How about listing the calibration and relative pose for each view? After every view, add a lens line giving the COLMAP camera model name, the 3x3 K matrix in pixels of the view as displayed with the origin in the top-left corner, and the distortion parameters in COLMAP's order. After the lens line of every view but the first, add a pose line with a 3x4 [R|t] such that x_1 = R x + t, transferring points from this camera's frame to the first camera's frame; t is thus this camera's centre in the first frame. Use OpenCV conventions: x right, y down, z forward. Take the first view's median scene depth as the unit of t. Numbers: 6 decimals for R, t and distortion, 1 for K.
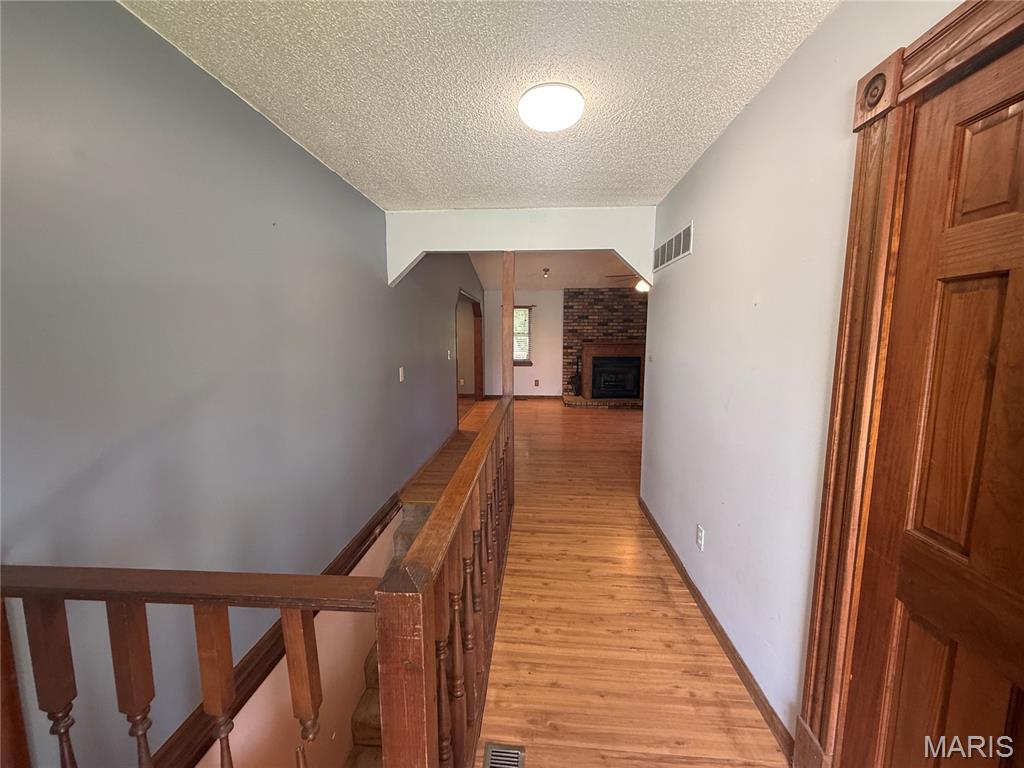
lens RADIAL K [[407.3, 0, 509.5], [0, 407.3, 384.6], [0, 0, 1]] dist [0.001814, 0.000091]
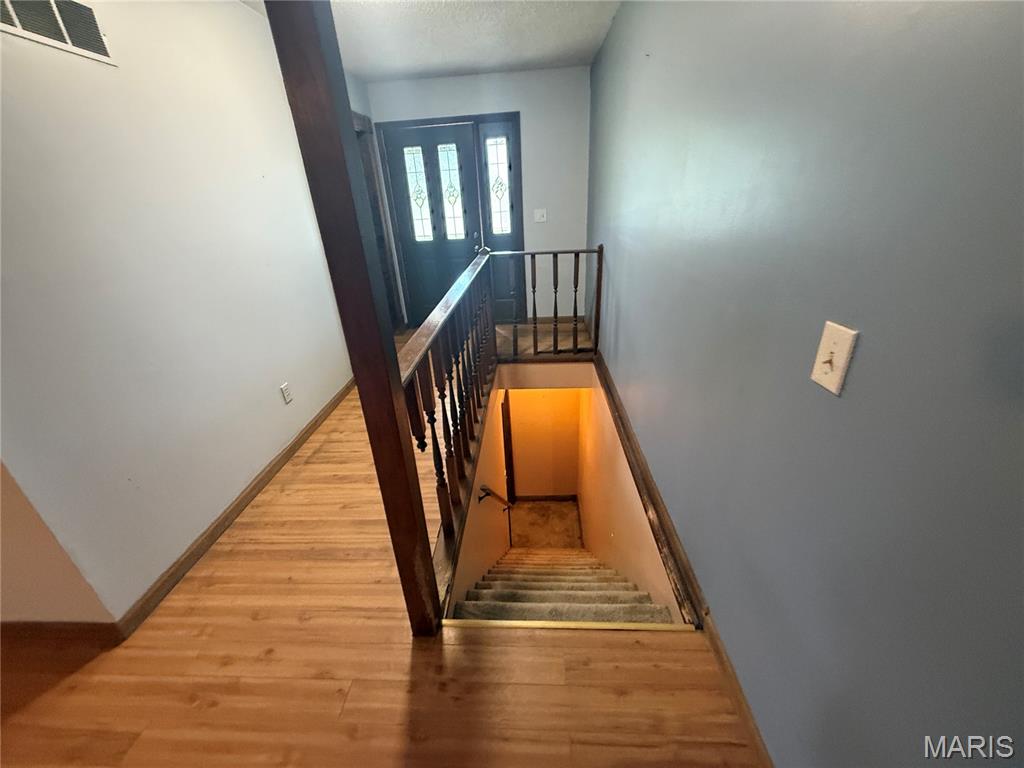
lens RADIAL K [[407.3, 0, 509.2], [0, 407.3, 386.0], [0, 0, 1]] dist [0.001814, 0.000091]
pose [[-0.998199, 0.059928, 0.002552, -0.096666], [0.052024, 0.843801, 0.534128, -0.132821], [0.029856, 0.533299, -0.845400, 1.186599]]
